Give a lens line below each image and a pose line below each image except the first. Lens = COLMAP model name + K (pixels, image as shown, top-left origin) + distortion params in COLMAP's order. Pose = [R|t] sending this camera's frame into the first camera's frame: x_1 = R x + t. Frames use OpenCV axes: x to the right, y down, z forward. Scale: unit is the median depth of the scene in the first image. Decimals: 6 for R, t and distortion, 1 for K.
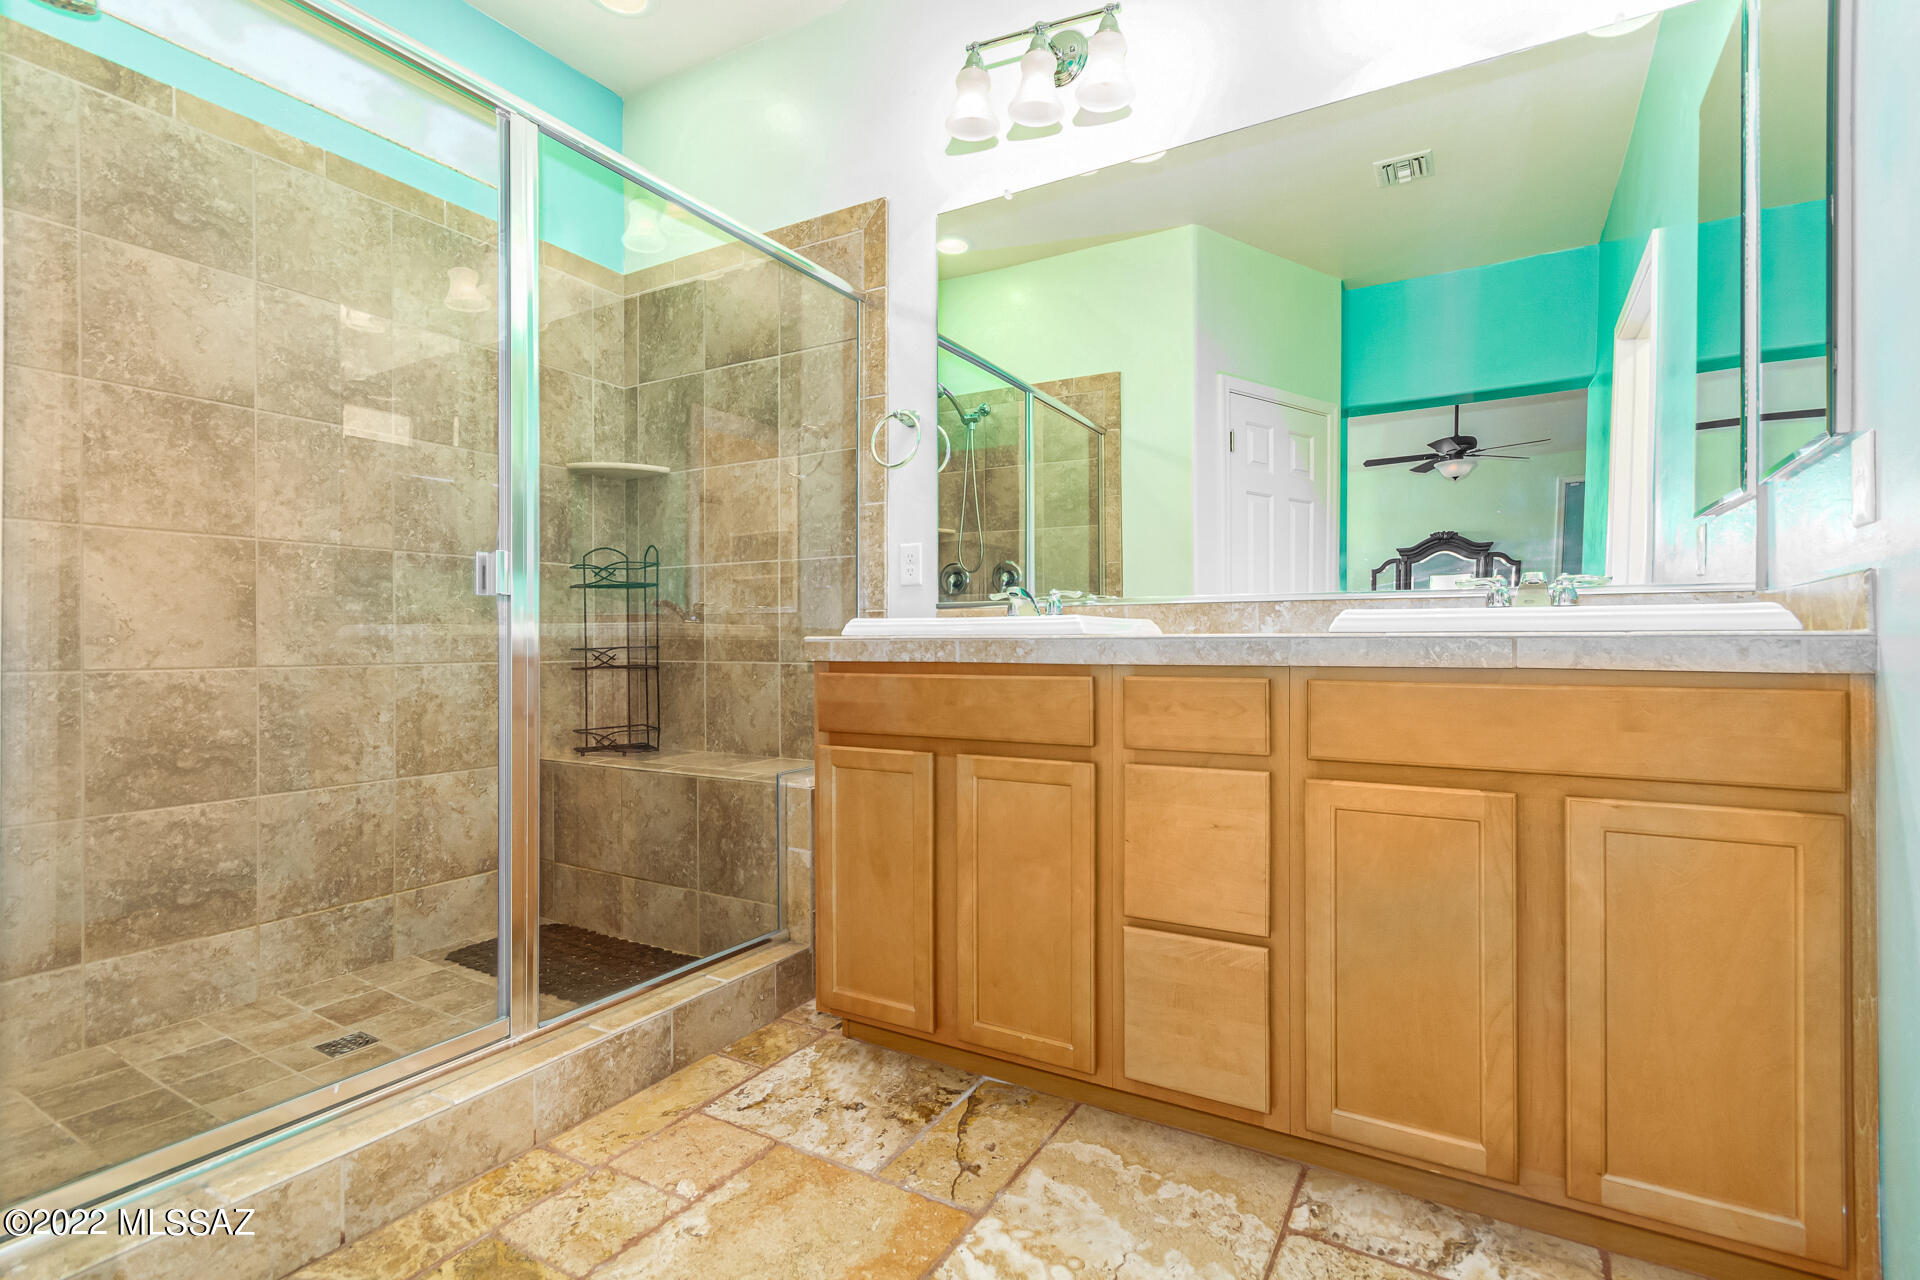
lens RADIAL K [[911.5, 0, 965.1], [0, 911.5, 686.1], [0, 0, 1]] dist [0.013909, -0.004913]
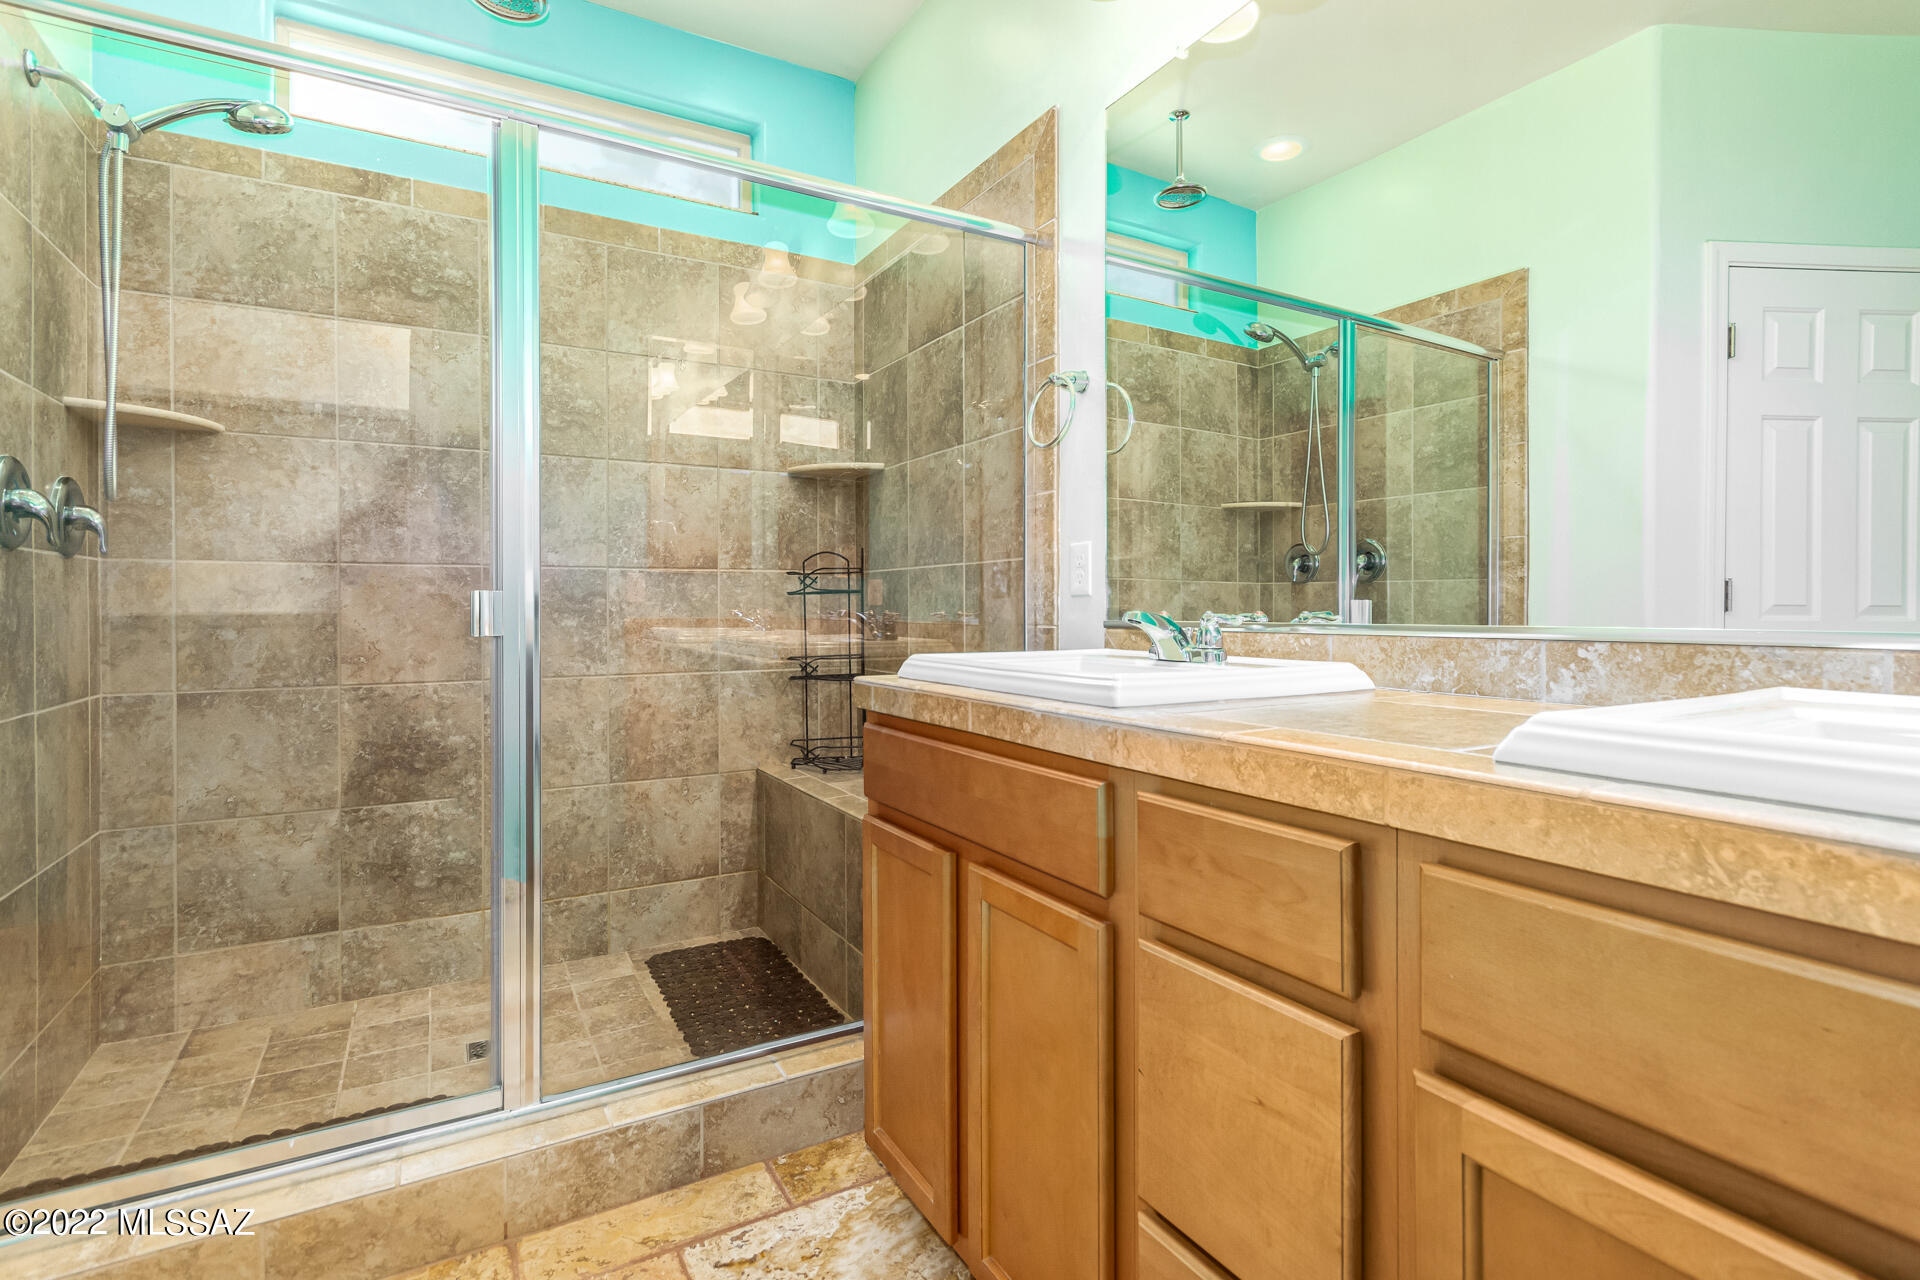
lens RADIAL K [[905.4, 0, 962.5], [0, 905.4, 636.8], [0, 0, 1]] dist [0.004287, -0.000185]
pose [[0.865107, 0.018055, -0.501262, 0.293964], [-0.025059, 0.999660, -0.007240, -0.082844], [0.500960, 0.018824, 0.865266, 0.349998]]
